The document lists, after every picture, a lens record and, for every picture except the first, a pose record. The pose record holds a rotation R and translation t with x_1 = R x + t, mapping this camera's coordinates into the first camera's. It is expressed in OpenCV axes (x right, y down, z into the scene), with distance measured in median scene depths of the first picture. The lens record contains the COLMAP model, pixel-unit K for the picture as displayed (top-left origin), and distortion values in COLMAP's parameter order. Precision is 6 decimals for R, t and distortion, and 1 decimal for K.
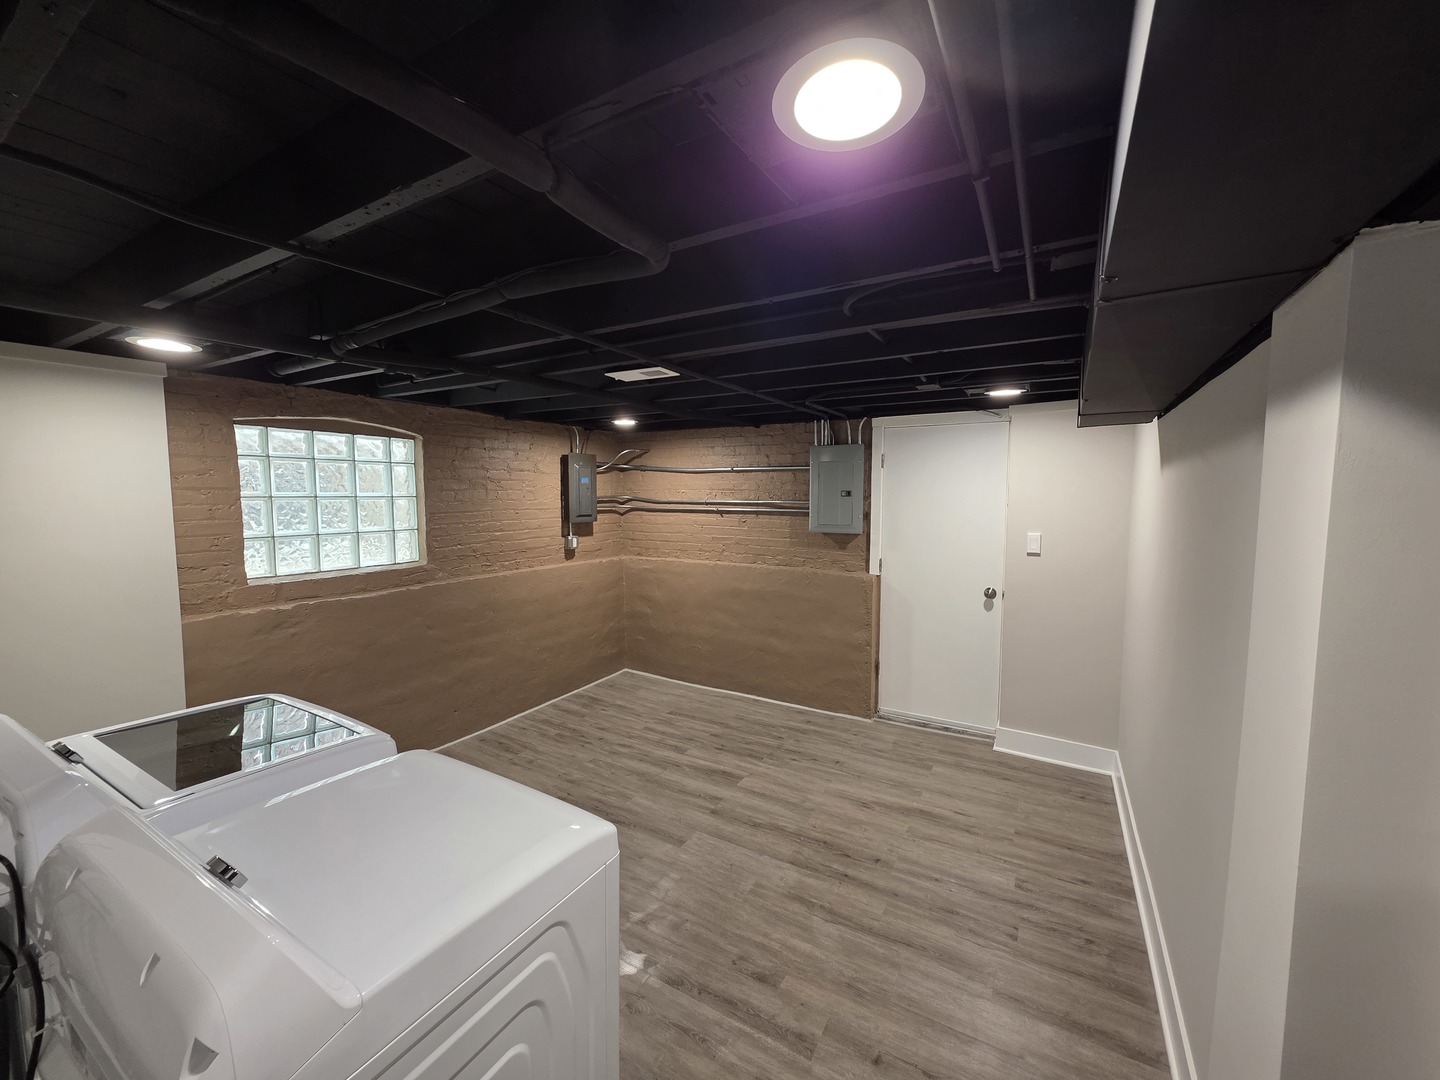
lens RADIAL K [[570.8, 0, 720.0], [0, 570.8, 540.0], [0, 0, 1]] dist [-0.001003, -0.000507]
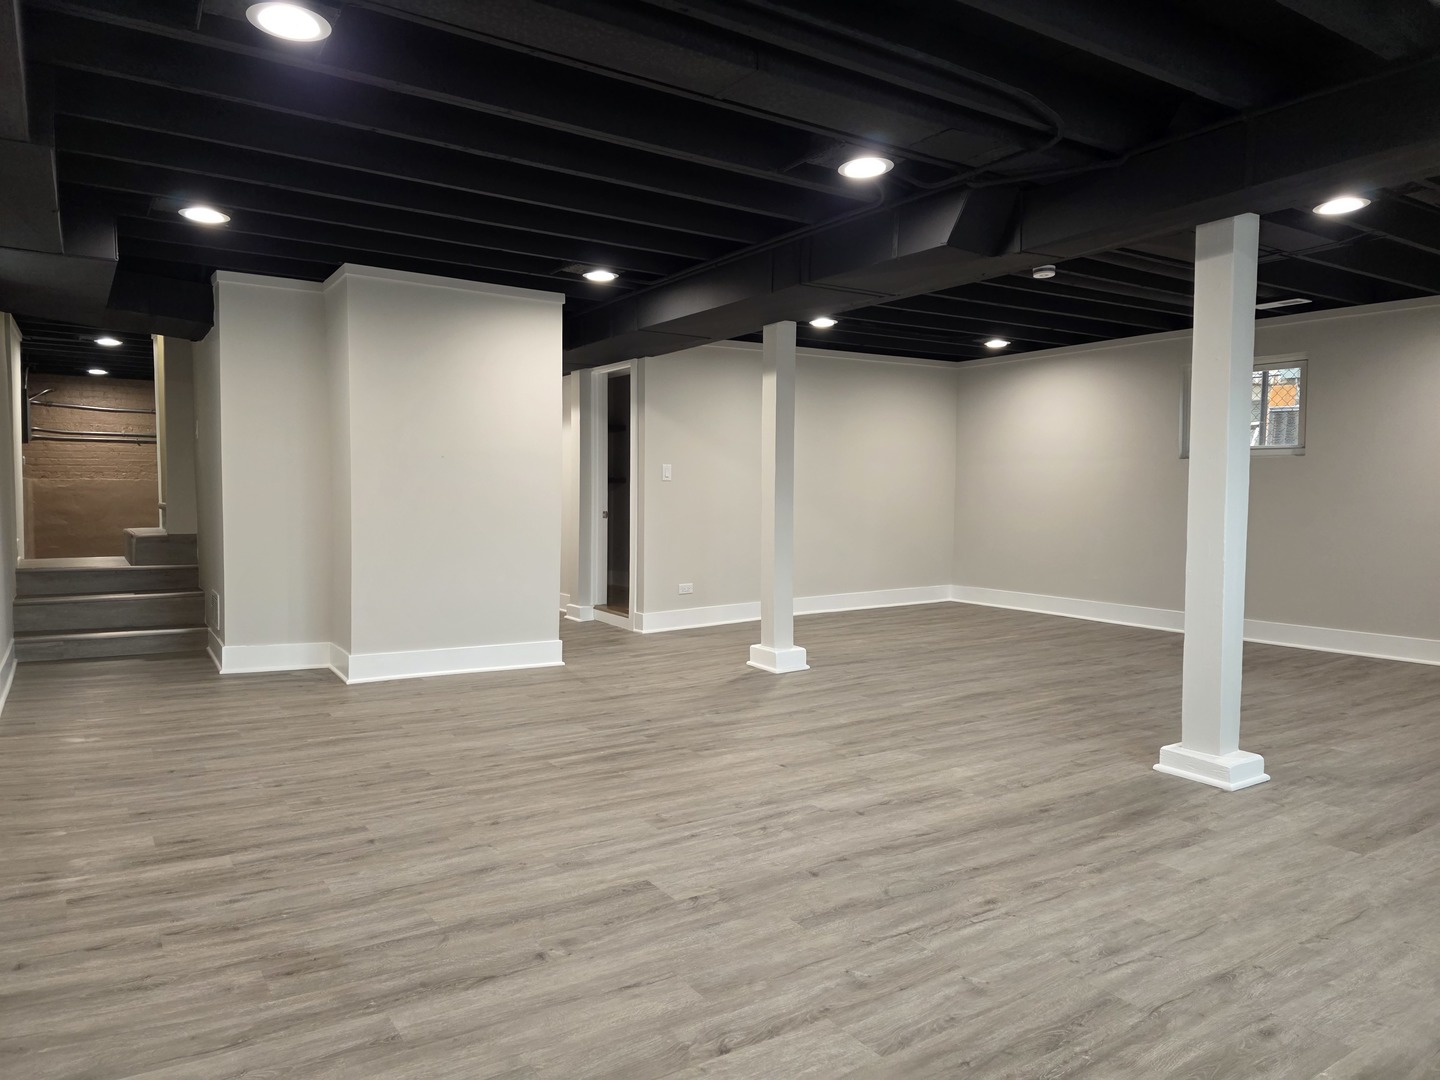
lens RADIAL K [[980.2, 0, 720.0], [0, 980.2, 540.0], [0, 0, 1]] dist [0.000253, 0.000915]
pose [[0.439178, -0.043490, 0.897347, -1.399388], [0.065013, 0.997747, 0.016537, 0.219708], [-0.896045, 0.051077, 0.441016, -1.172377]]
